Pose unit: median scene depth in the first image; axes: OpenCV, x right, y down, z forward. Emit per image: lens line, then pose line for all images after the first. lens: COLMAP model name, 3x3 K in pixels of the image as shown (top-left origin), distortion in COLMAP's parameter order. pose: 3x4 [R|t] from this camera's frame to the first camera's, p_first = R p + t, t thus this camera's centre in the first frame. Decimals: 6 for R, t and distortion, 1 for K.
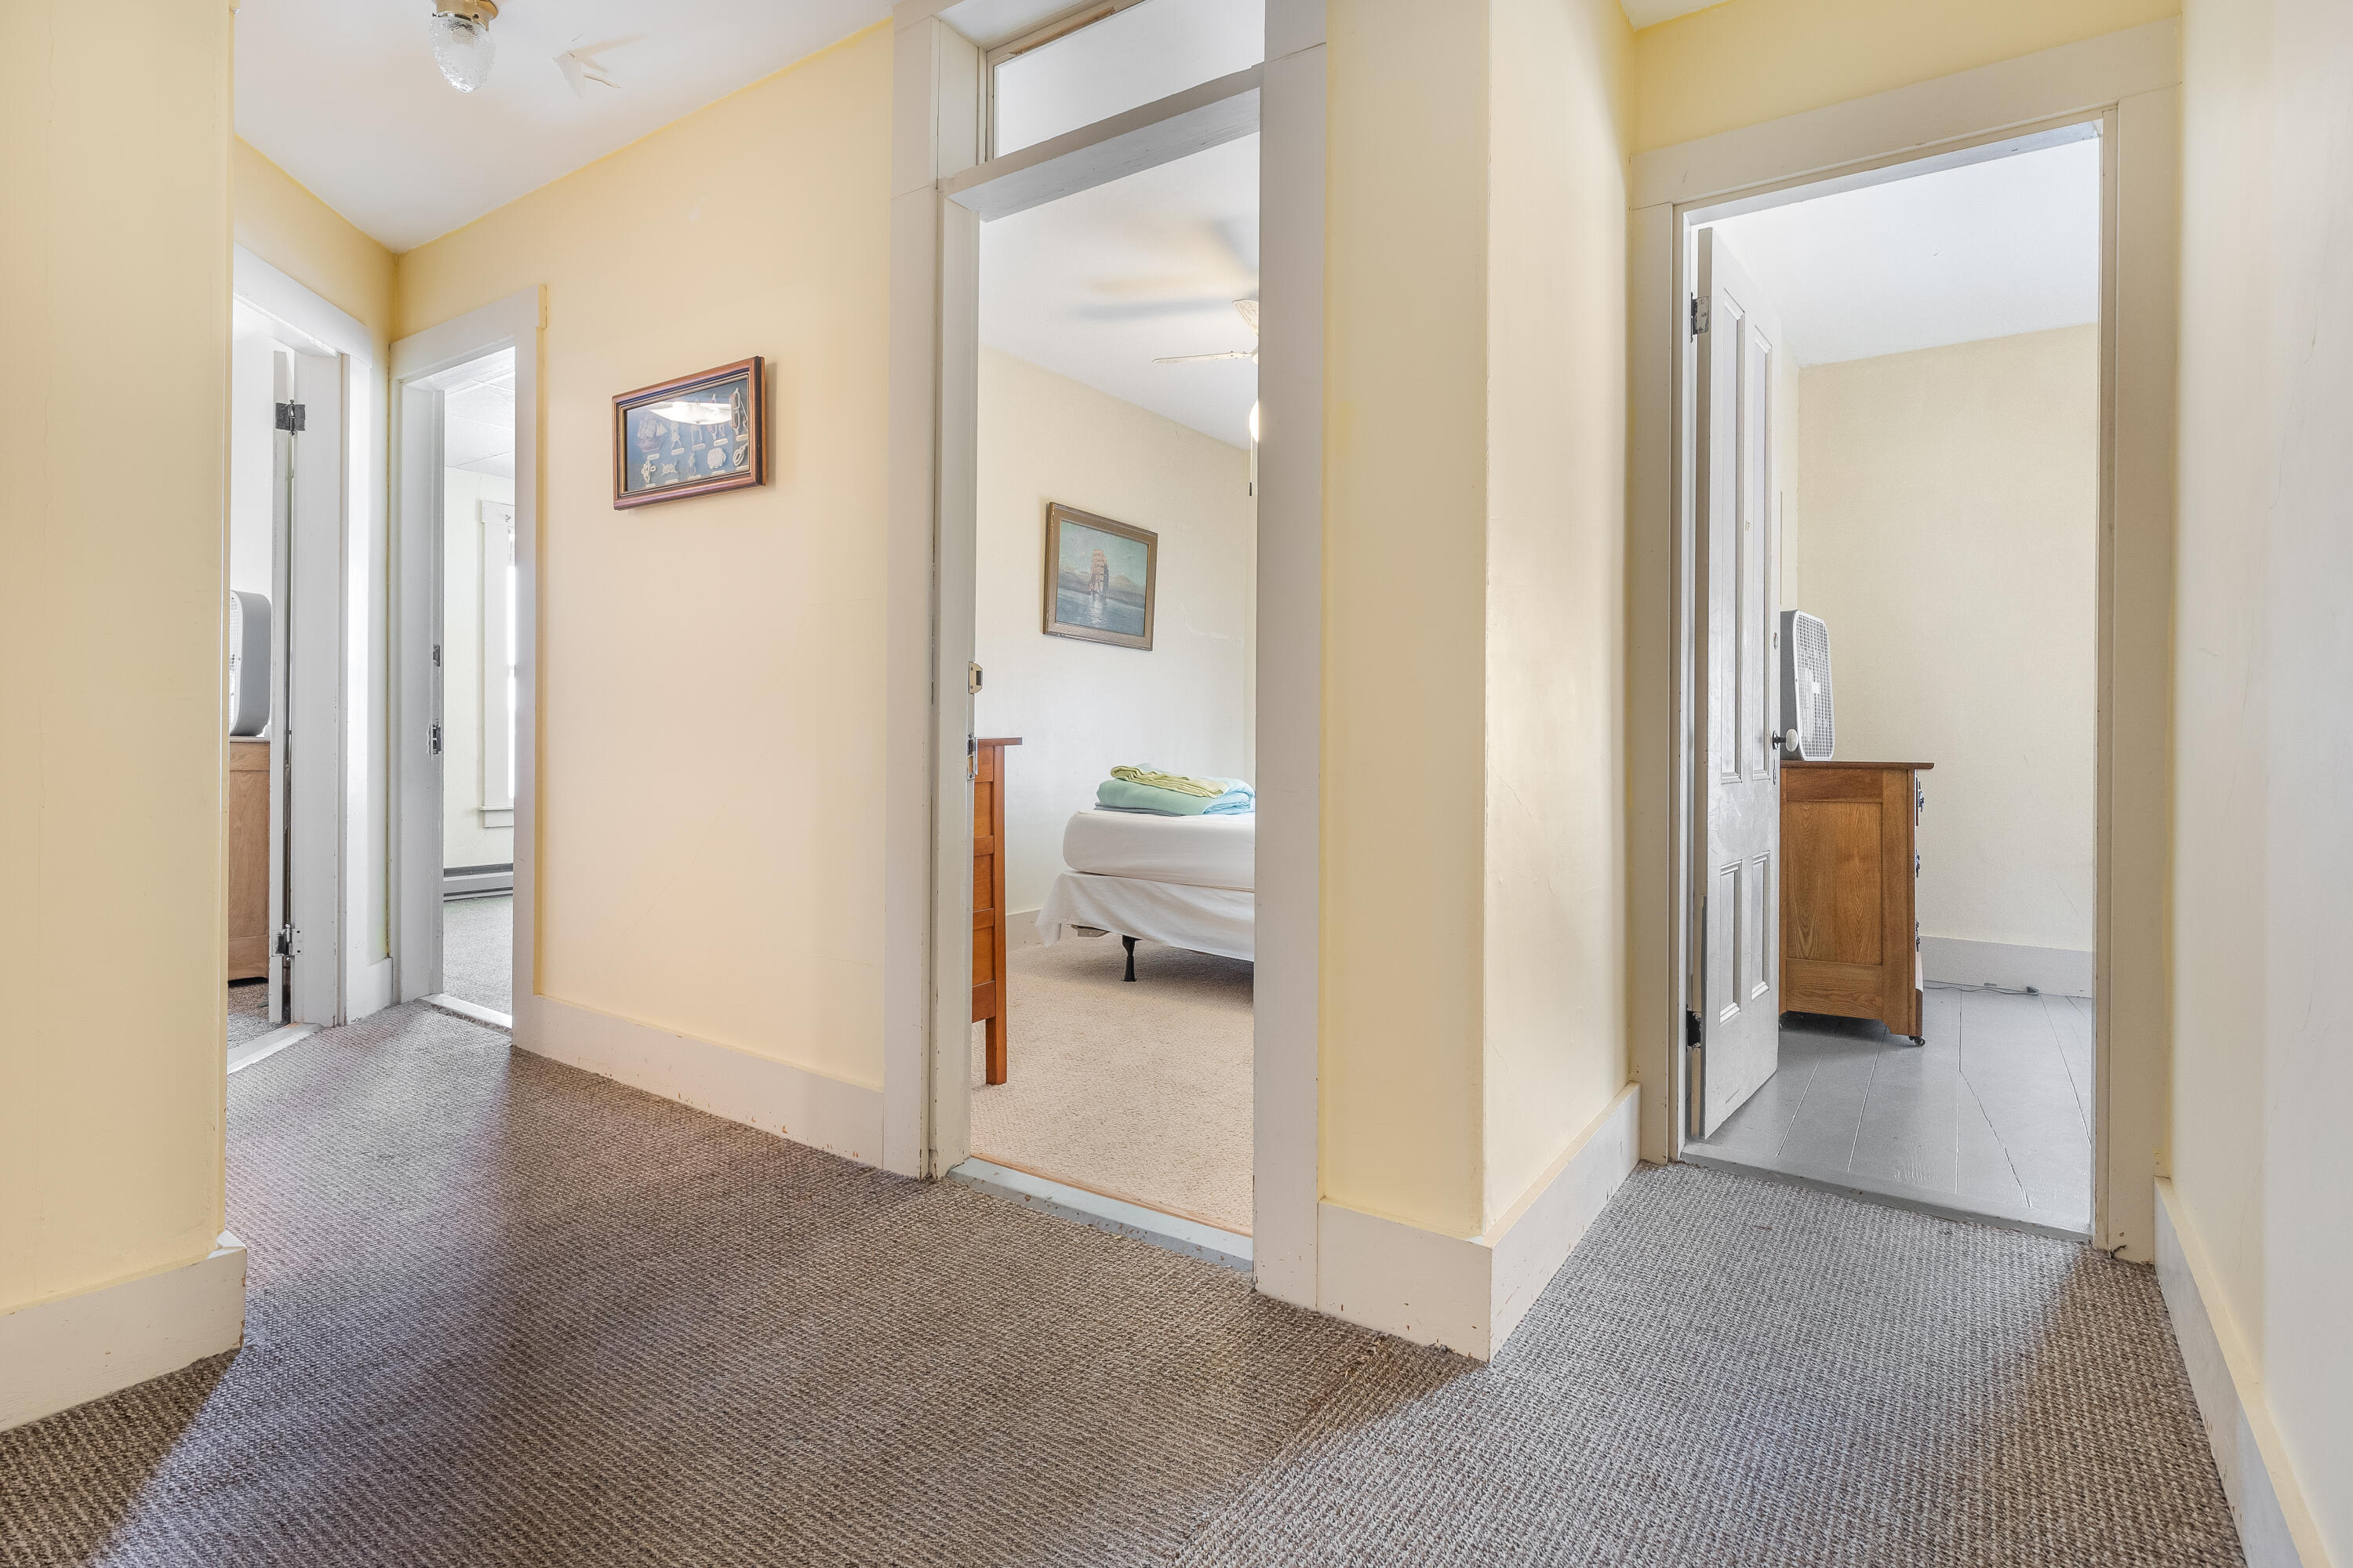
lens RADIAL K [[1150.1, 0, 1176.4], [0, 1150.1, 764.0], [0, 0, 1]] dist [-0.001431, -0.000293]
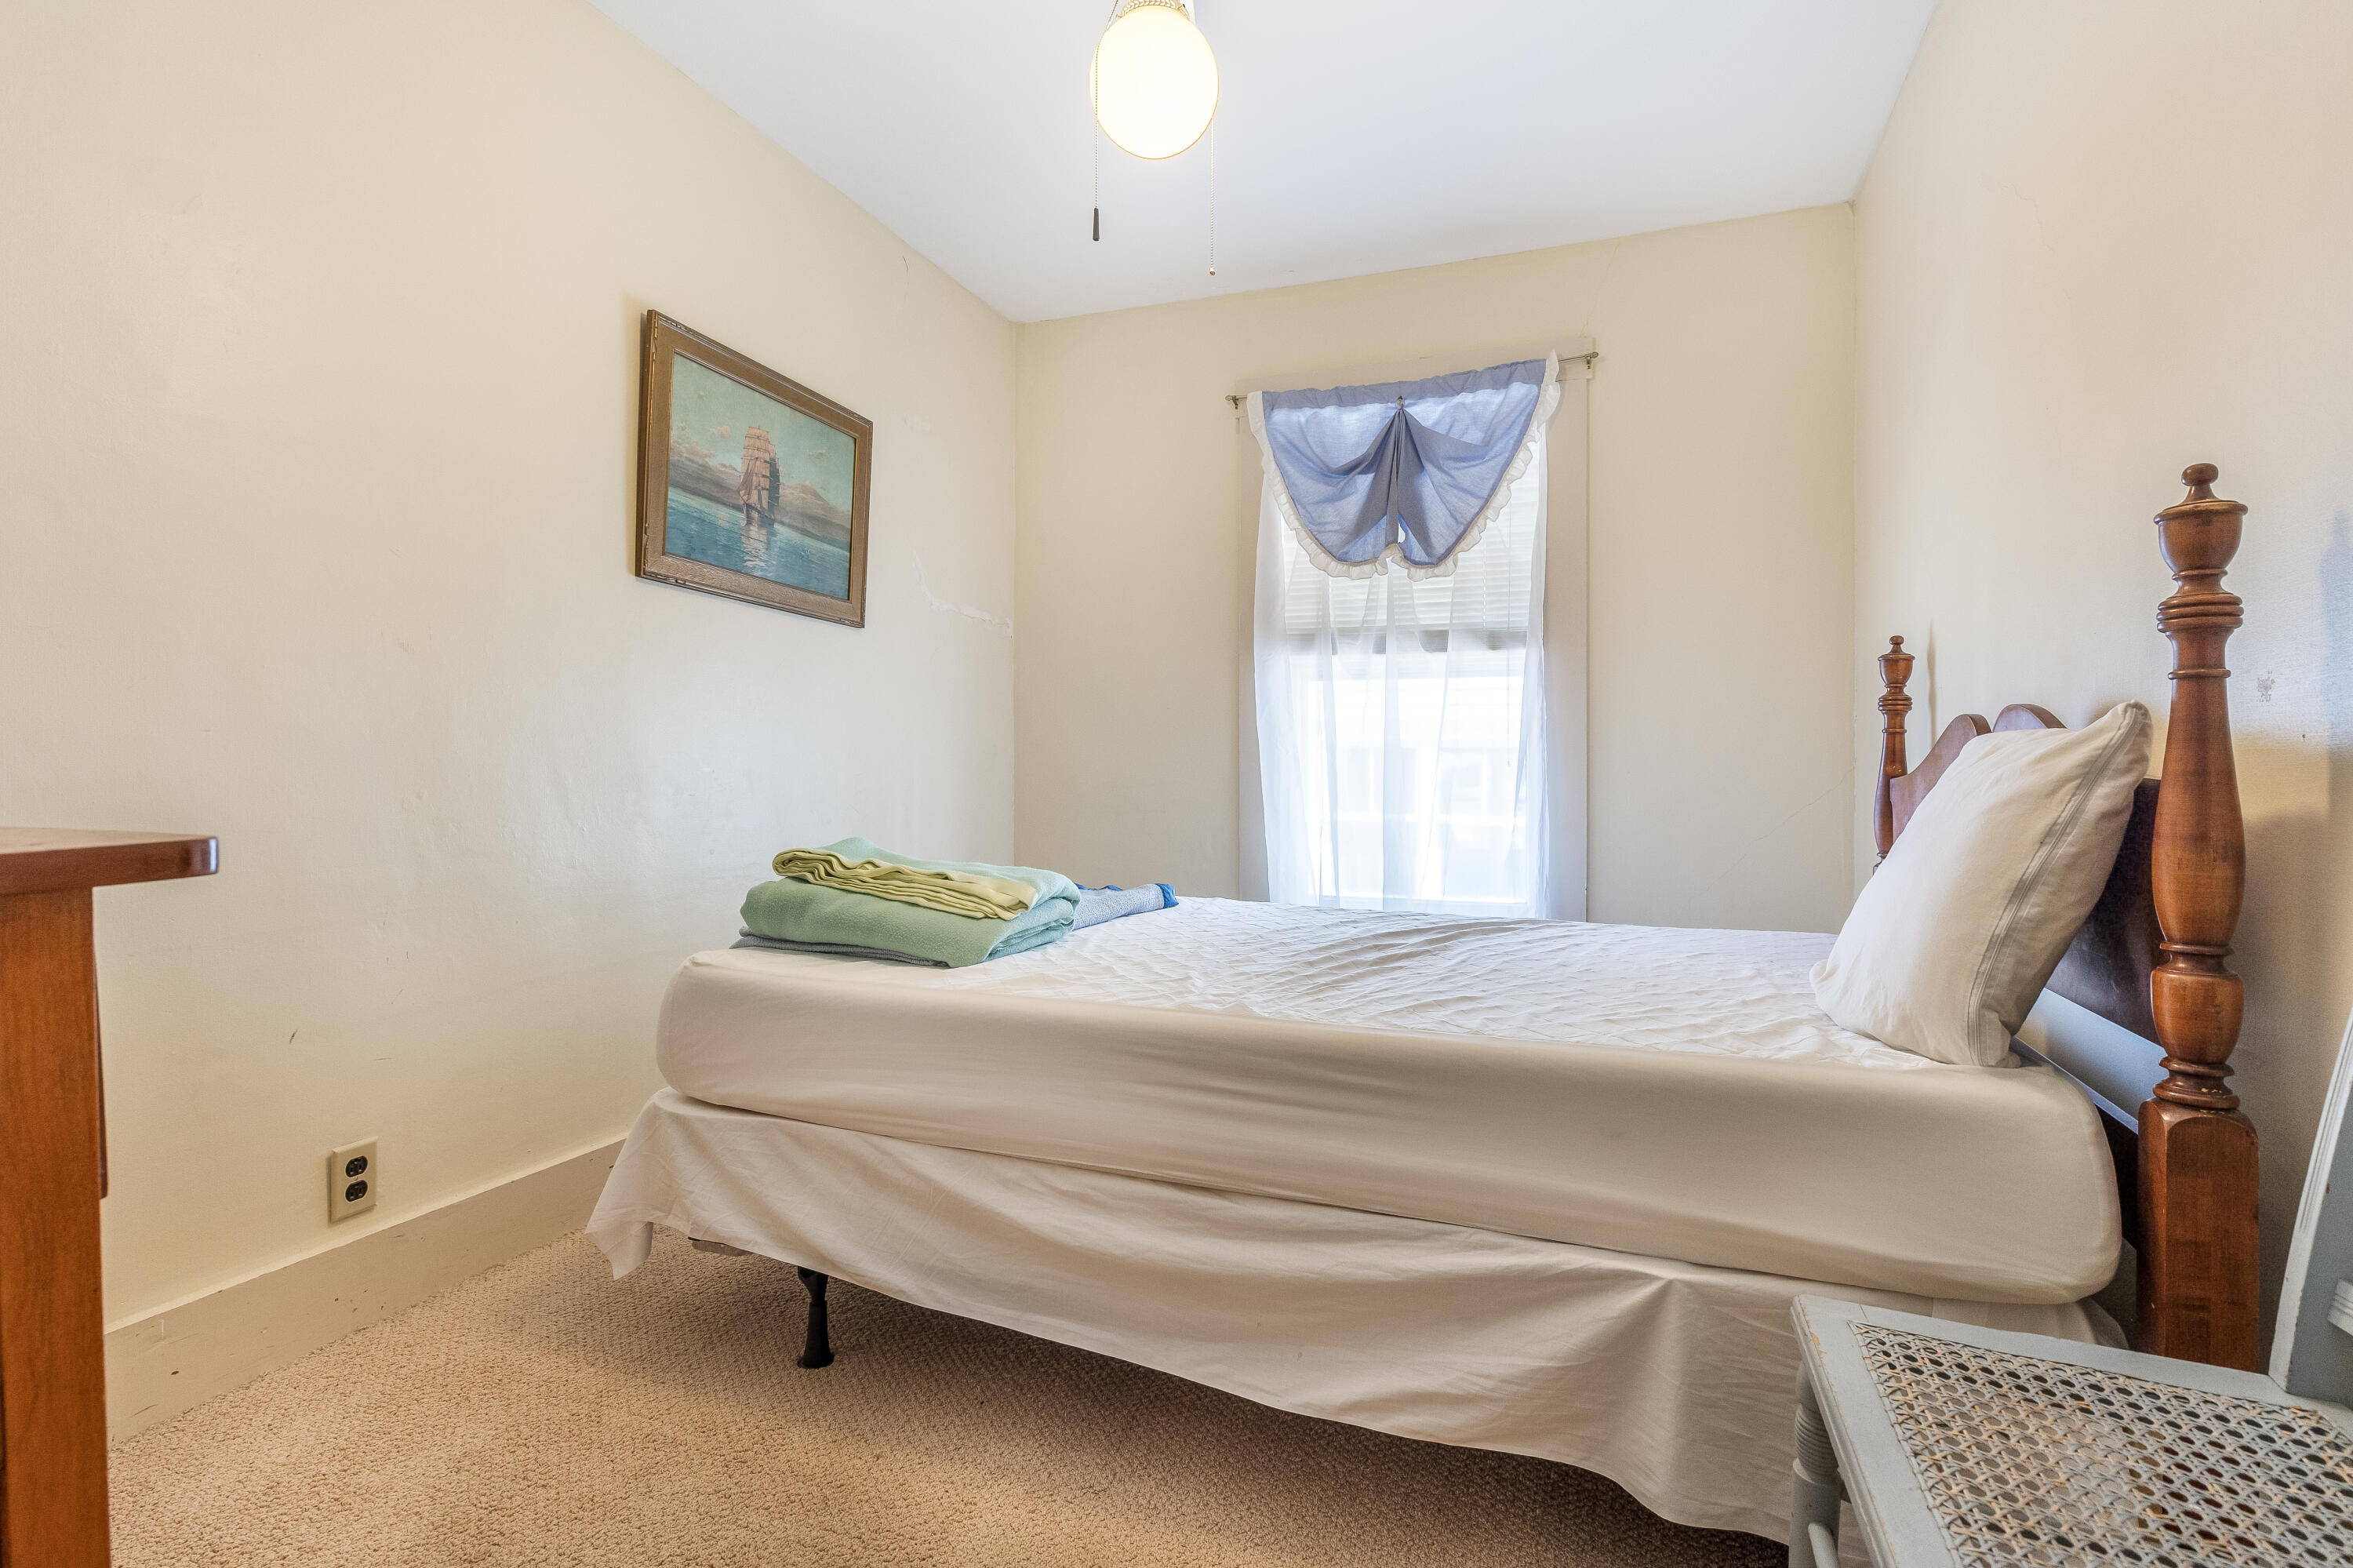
lens RADIAL K [[1150.1, 0, 1175.2], [0, 1150.1, 783.0], [0, 0, 1]] dist [-0.001431, -0.000293]
pose [[0.970100, -0.005757, 0.242639, -0.011737], [0.009909, 0.999825, -0.015897, -0.014453], [-0.242505, 0.017826, 0.969986, 0.468510]]
